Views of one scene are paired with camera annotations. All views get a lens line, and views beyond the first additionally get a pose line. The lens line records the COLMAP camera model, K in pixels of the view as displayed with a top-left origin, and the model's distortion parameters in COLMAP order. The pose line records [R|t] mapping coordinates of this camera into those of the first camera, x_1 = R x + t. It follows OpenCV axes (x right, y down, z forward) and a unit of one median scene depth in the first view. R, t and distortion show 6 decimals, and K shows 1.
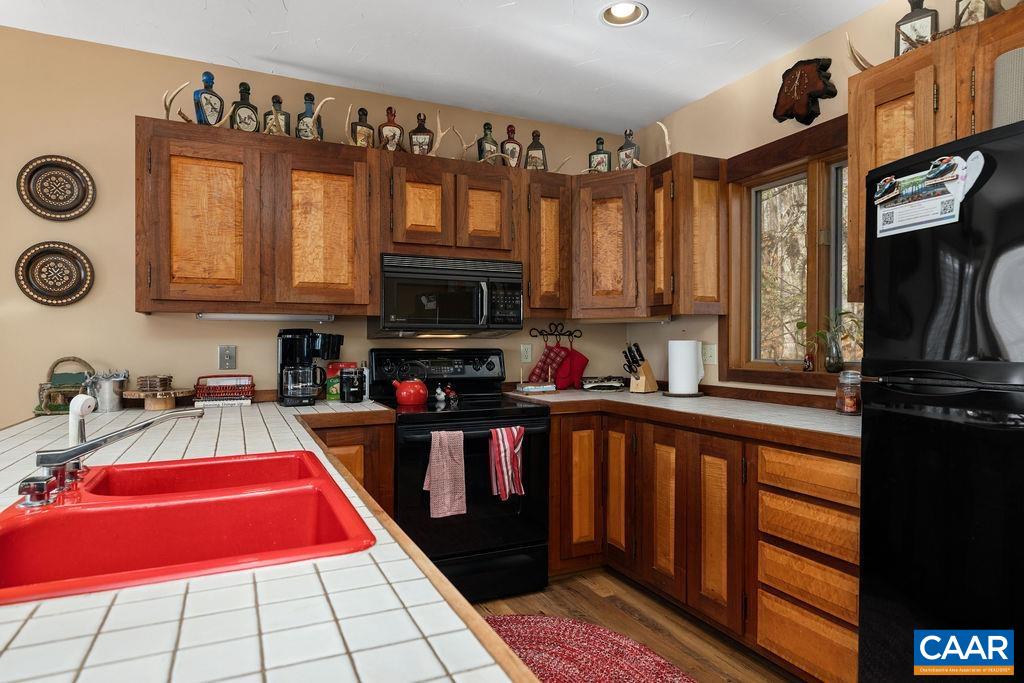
lens RADIAL K [[602.5, 0, 512.3], [0, 602.5, 339.9], [0, 0, 1]] dist [0.006248, 0.002355]
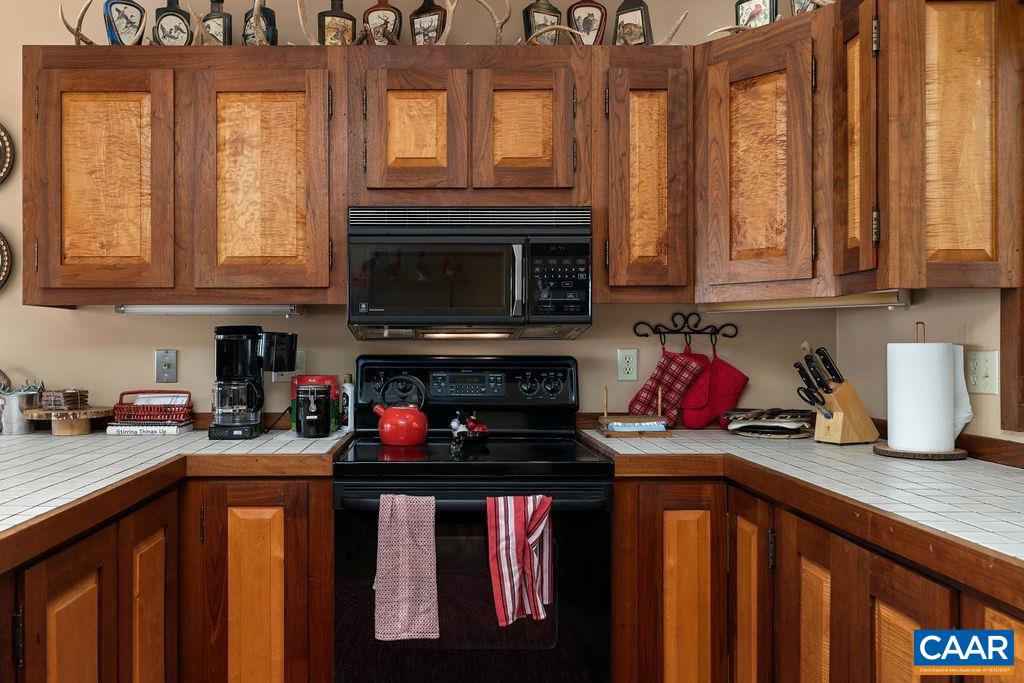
lens RADIAL K [[793.7, 0, 428.3], [0, 793.7, 341.5], [0, 0, 1]] dist [0.002997, -0.001500]
pose [[0.904443, -0.000432, -0.426594, 0.222901], [0.000939, 0.999999, 0.000979, -0.001285], [0.426593, -0.001286, 0.904443, 0.274936]]
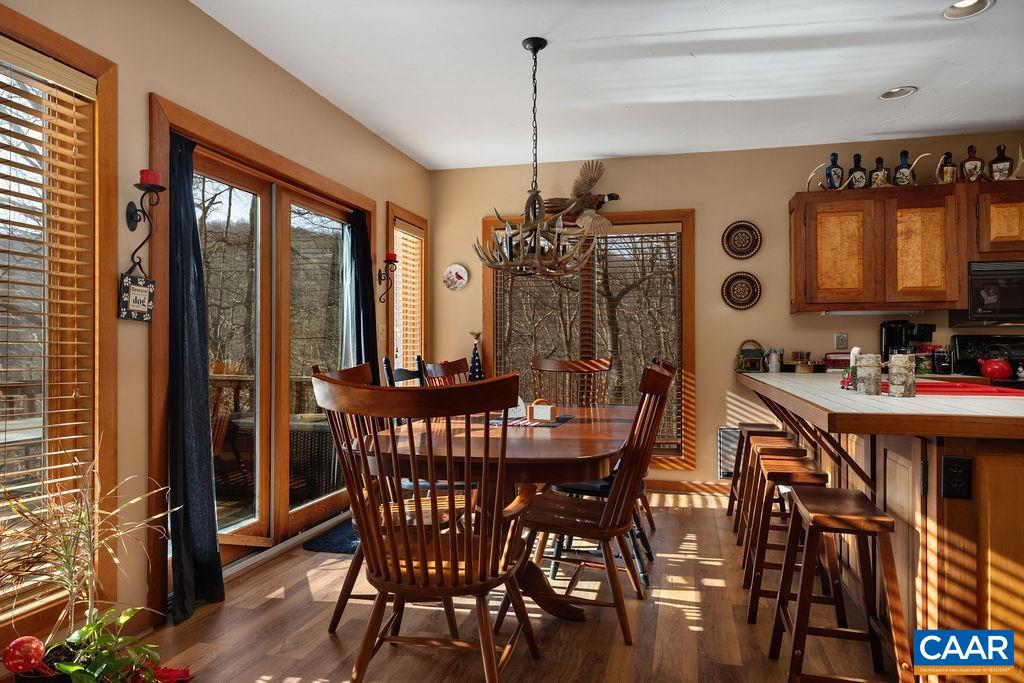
lens RADIAL K [[649.2, 0, 513.3], [0, 649.2, 337.4], [0, 0, 1]] dist [0.005499, 0.003735]
pose [[0.772605, -0.005573, -0.634863, -0.084294], [0.000058, 0.999962, -0.008708, 0.034279], [0.634887, 0.006691, 0.772576, -0.739012]]
